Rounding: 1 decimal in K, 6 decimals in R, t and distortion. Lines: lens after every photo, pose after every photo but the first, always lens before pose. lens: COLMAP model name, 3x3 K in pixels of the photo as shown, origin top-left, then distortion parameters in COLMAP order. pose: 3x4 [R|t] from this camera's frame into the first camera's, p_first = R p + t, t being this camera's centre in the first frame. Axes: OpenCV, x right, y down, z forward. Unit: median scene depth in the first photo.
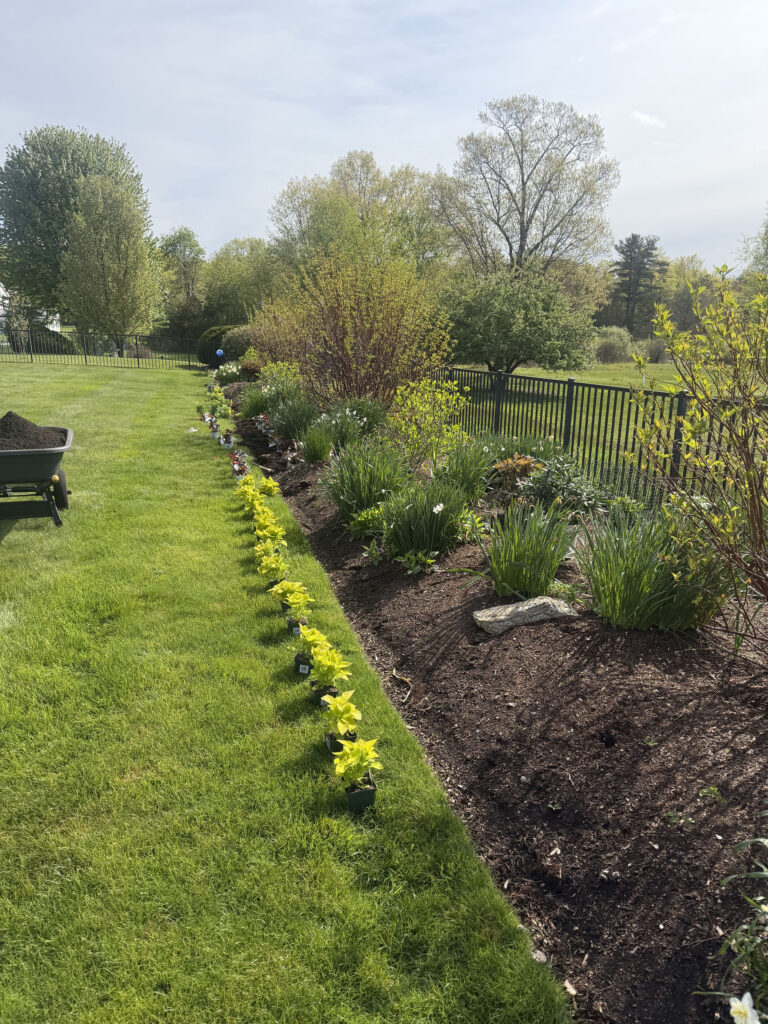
lens RADIAL K [[718.9, 0, 404.3], [0, 718.9, 507.5], [0, 0, 1]] dist [0.063493, -0.063325]
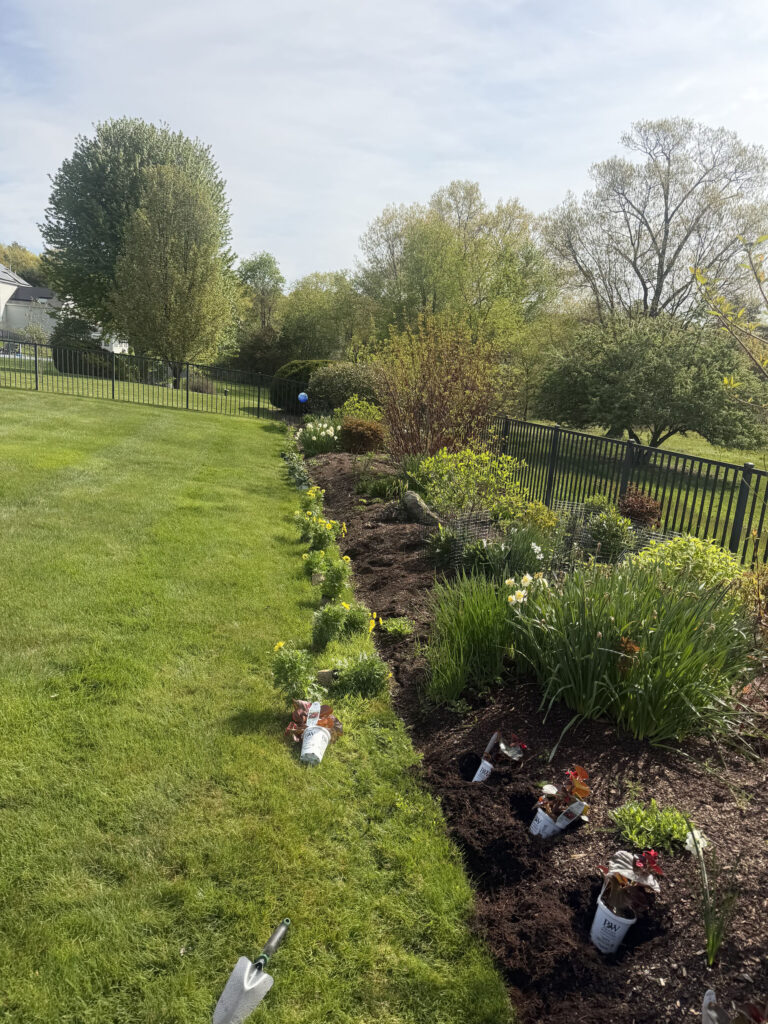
lens RADIAL K [[707.5, 0, 413.4], [0, 707.5, 517.6], [0, 0, 1]] dist [0.076096, -0.093816]
pose [[0.994492, 0.088504, -0.056140, -0.052409], [-0.090801, 0.995074, -0.039777, -0.042202], [0.052344, 0.044655, 0.997630, 0.171801]]
